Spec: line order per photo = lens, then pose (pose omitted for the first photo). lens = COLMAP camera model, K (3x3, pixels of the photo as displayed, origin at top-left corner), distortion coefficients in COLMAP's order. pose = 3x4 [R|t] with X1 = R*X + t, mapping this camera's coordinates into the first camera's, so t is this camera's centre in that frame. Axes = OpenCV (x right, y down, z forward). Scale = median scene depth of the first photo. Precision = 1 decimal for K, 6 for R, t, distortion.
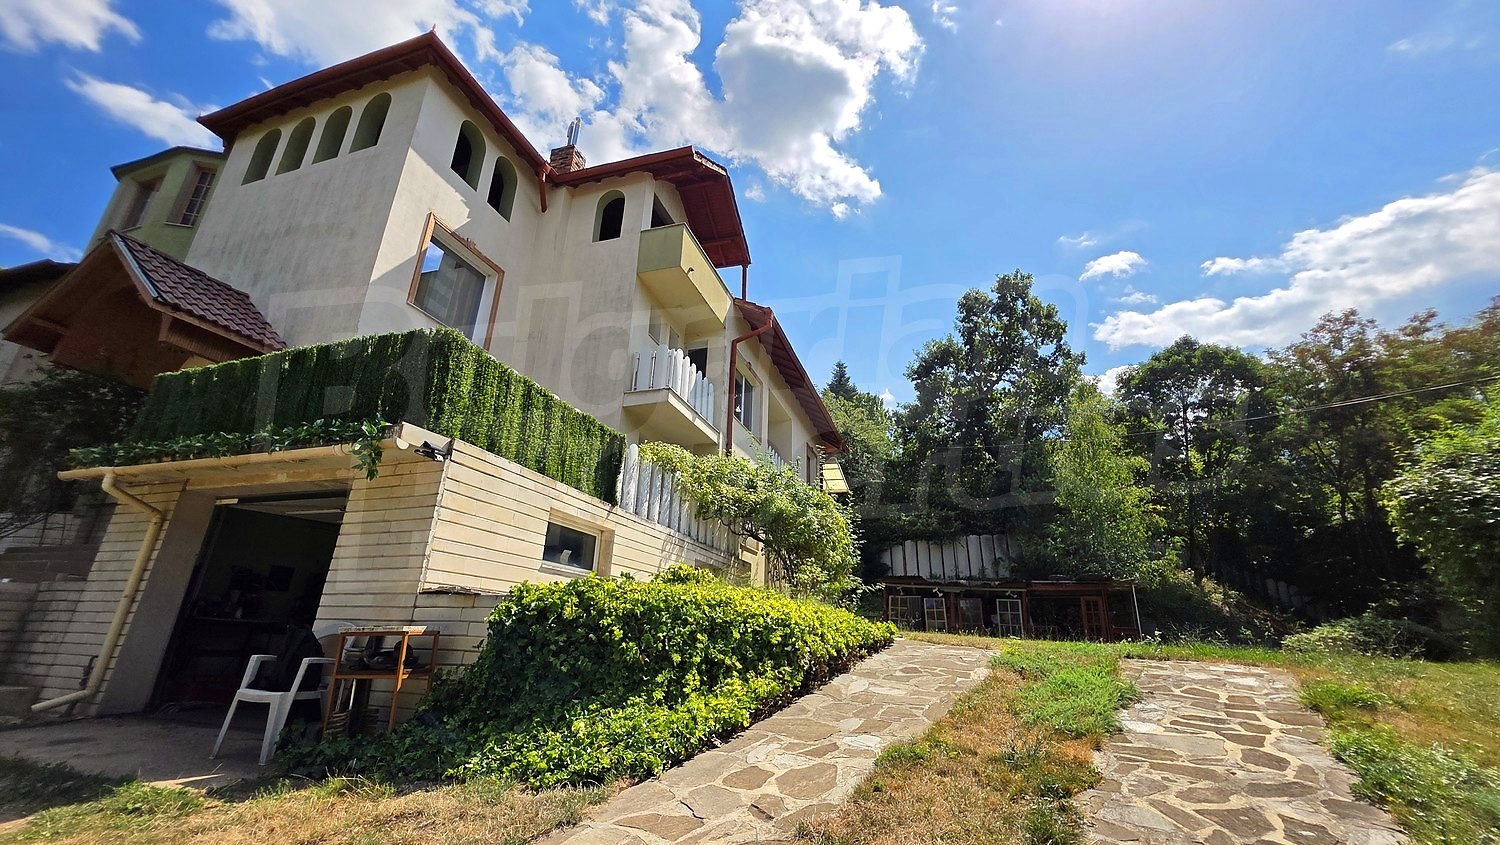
lens RADIAL K [[603.6, 0, 747.4], [0, 603.6, 429.4], [0, 0, 1]] dist [-0.000197, -0.000220]
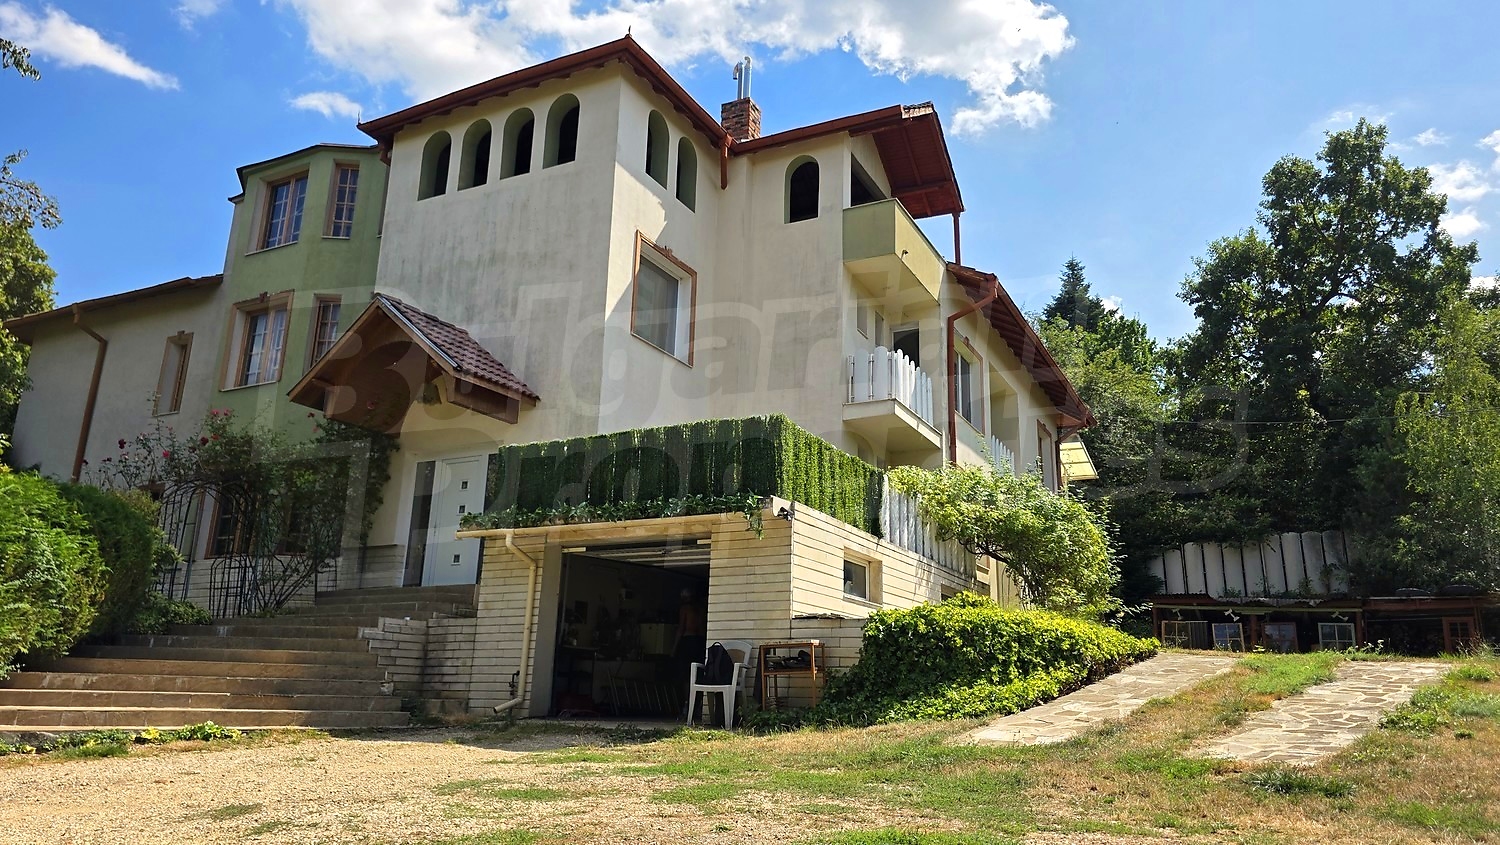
lens RADIAL K [[1014.5, 0, 757.1], [0, 1014.5, 430.2], [0, 0, 1]] dist [0.069087, -0.069092]
pose [[0.987985, -0.047186, -0.147170, -0.111033], [0.058150, 0.995772, 0.071111, -0.140568], [0.143192, -0.078814, 0.986552, -0.544182]]
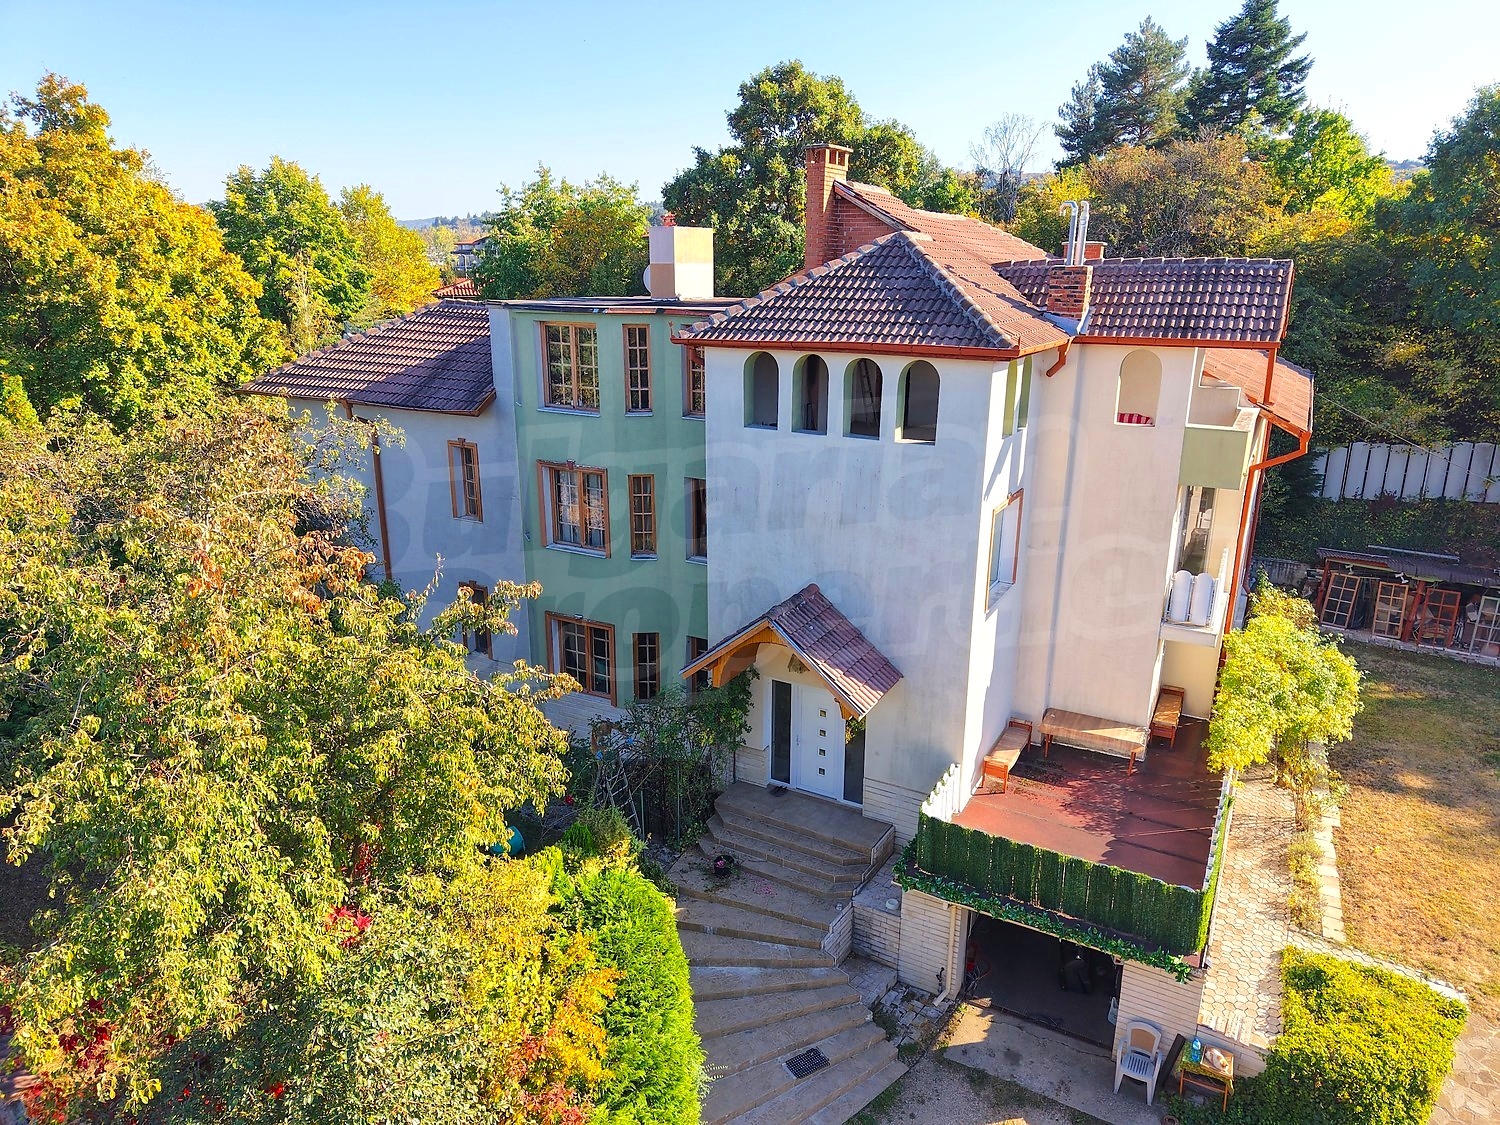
lens RADIAL K [[981.8, 0, 737.2], [0, 981.8, 561.1], [0, 0, 1]] dist [0.042403, -0.001898]
pose [[0.983680, 0.027403, -0.177830, -0.611506], [0.086795, 0.793474, 0.602384, -1.198044], [0.157610, -0.607987, 0.778146, -0.298822]]
